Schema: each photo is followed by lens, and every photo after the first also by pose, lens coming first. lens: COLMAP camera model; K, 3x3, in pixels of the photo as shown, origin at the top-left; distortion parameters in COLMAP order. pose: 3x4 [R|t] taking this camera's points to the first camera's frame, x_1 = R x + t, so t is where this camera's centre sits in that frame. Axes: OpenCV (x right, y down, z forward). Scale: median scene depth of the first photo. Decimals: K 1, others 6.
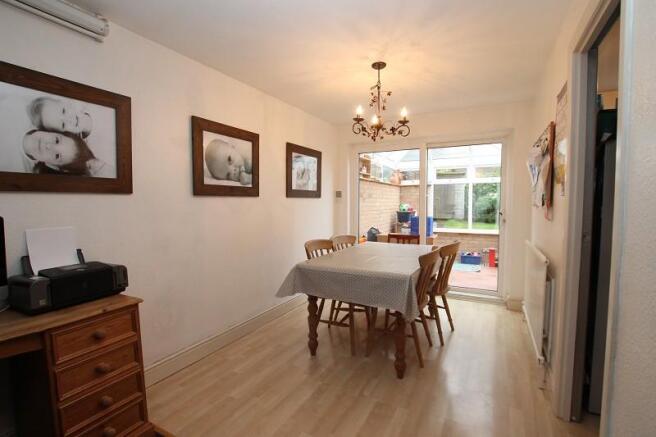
lens RADIAL K [[310.0, 0, 328.0], [0, 310.0, 218.5], [0, 0, 1]] dist [-0.006864, -0.000241]
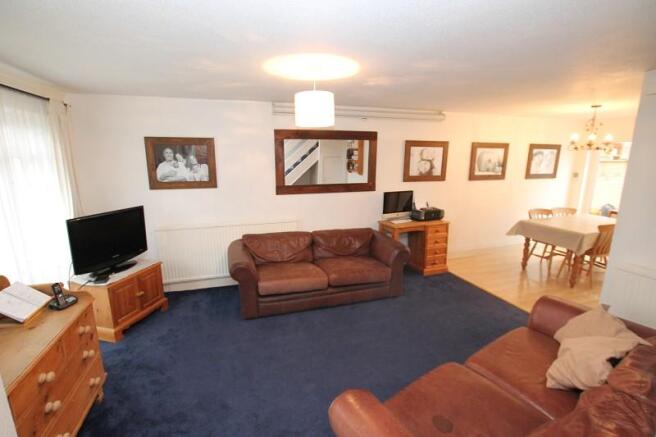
lens RADIAL K [[310.0, 0, 328.0], [0, 310.0, 218.5], [0, 0, 1]] dist [-0.006864, -0.000241]
pose [[0.720472, 0.147038, -0.677717, 0.305488], [-0.038252, 0.984202, 0.172867, -0.132643], [0.692428, -0.098622, 0.714714, -1.074877]]
